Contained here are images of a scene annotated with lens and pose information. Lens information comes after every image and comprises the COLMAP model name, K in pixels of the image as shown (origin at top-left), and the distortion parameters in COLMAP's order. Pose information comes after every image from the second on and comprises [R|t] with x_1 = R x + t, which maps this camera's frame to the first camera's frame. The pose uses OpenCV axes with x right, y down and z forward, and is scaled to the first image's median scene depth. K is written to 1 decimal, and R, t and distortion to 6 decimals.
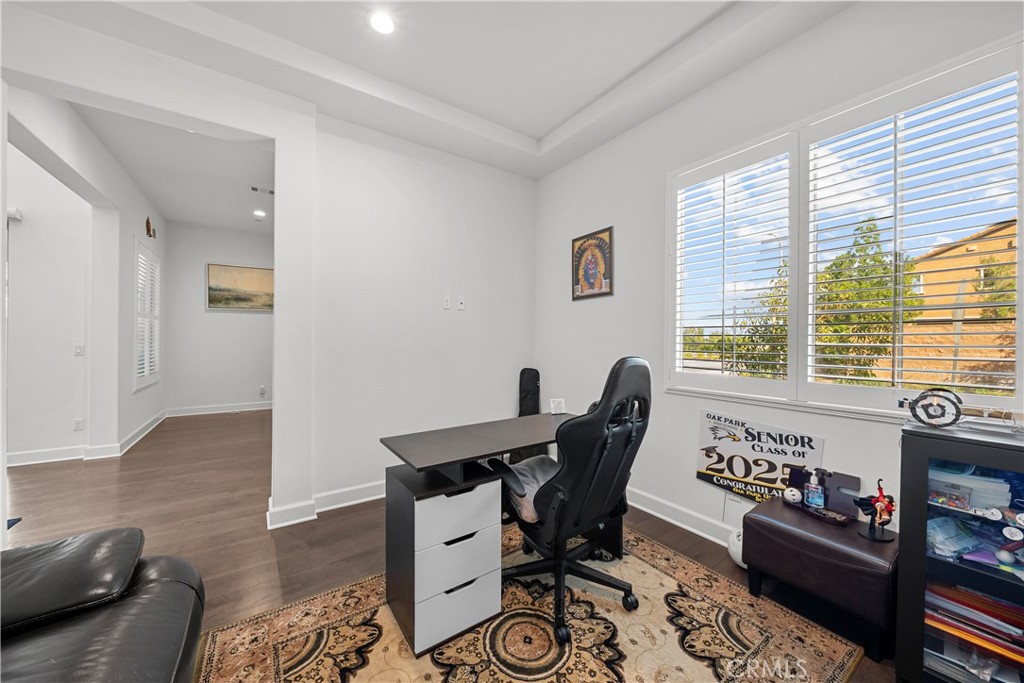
lens RADIAL K [[367.8, 0, 512.0], [0, 367.8, 341.5], [0, 0, 1]] dist [0.000320, 0.000043]
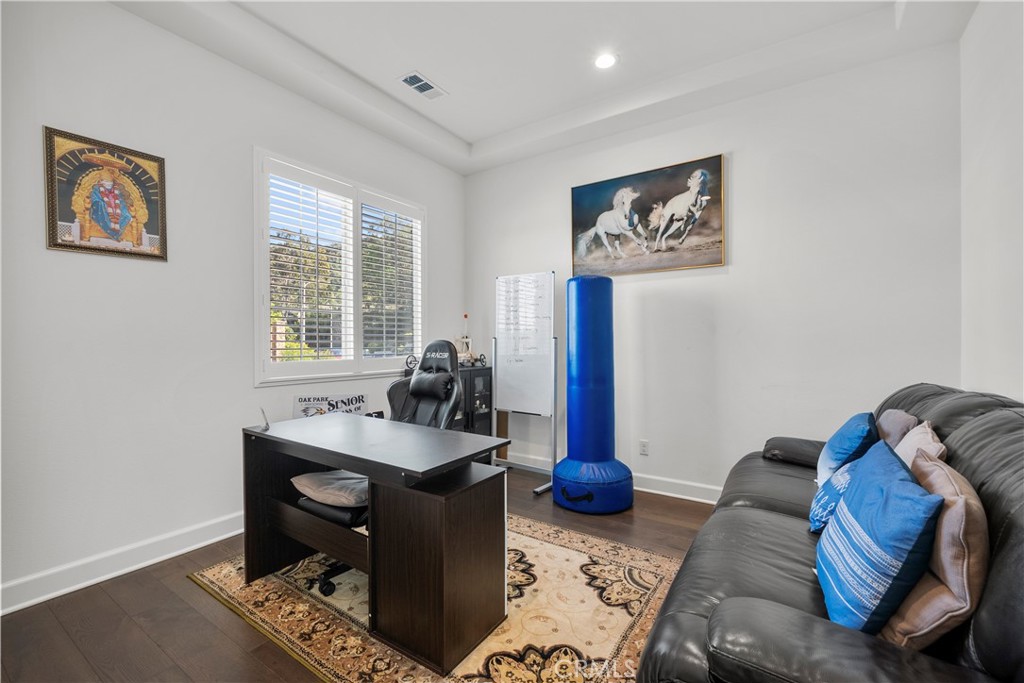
lens RADIAL K [[431.7, 0, 507.9], [0, 431.7, 341.0], [0, 0, 1]] dist [-0.001302, -0.000166]
pose [[-0.361280, -0.006158, 0.932437, -0.694015], [-0.001258, 0.999981, 0.006117, 0.014957], [-0.932456, 0.001036, -0.361281, 0.698544]]
